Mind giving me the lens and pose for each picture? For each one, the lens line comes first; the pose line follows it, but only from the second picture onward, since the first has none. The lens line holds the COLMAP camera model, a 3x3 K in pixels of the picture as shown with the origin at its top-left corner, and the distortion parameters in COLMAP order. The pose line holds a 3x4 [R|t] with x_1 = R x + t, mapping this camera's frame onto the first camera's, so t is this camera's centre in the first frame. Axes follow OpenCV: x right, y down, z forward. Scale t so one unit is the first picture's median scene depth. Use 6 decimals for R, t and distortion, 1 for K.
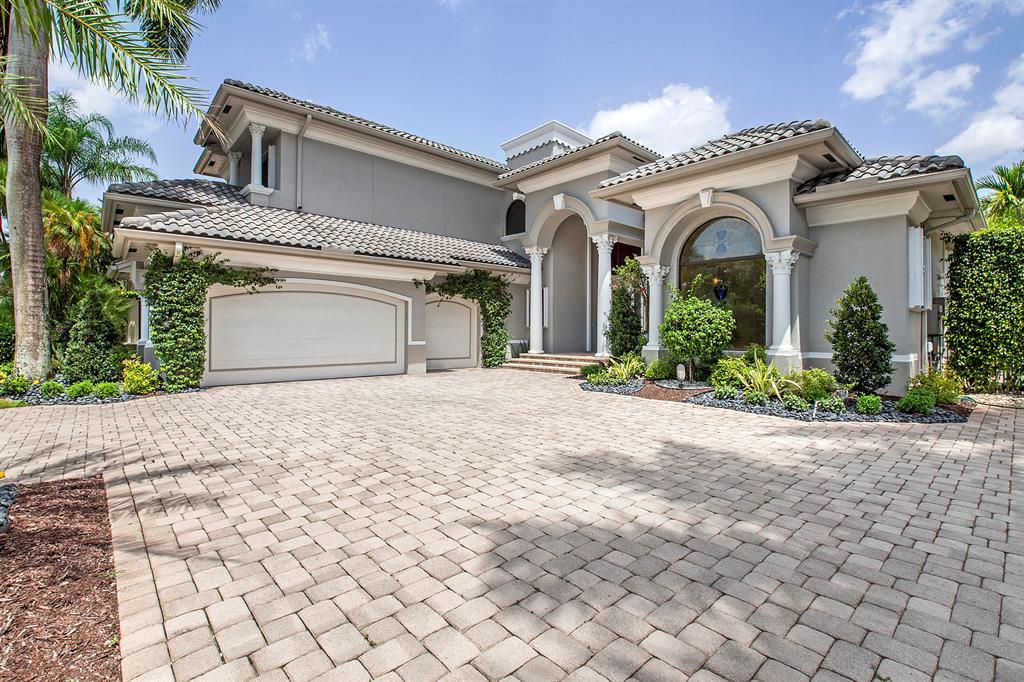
lens RADIAL K [[458.7, 0, 511.6], [0, 458.7, 343.2], [0, 0, 1]] dist [-0.000090, 0.000615]
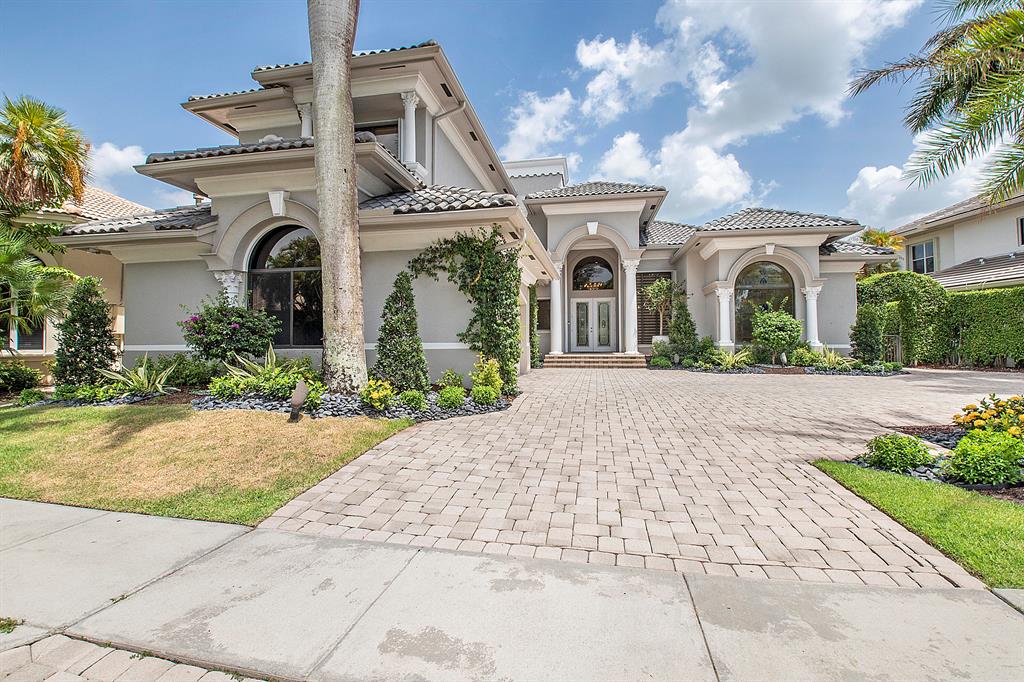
lens RADIAL K [[458.7, 0, 505.9], [0, 458.7, 336.4], [0, 0, 1]] dist [-0.000090, 0.000615]
pose [[0.807132, 0.005775, 0.590343, -0.756390], [0.018715, 0.999199, -0.035363, 0.015441], [-0.590074, 0.039591, 0.806378, 0.163940]]
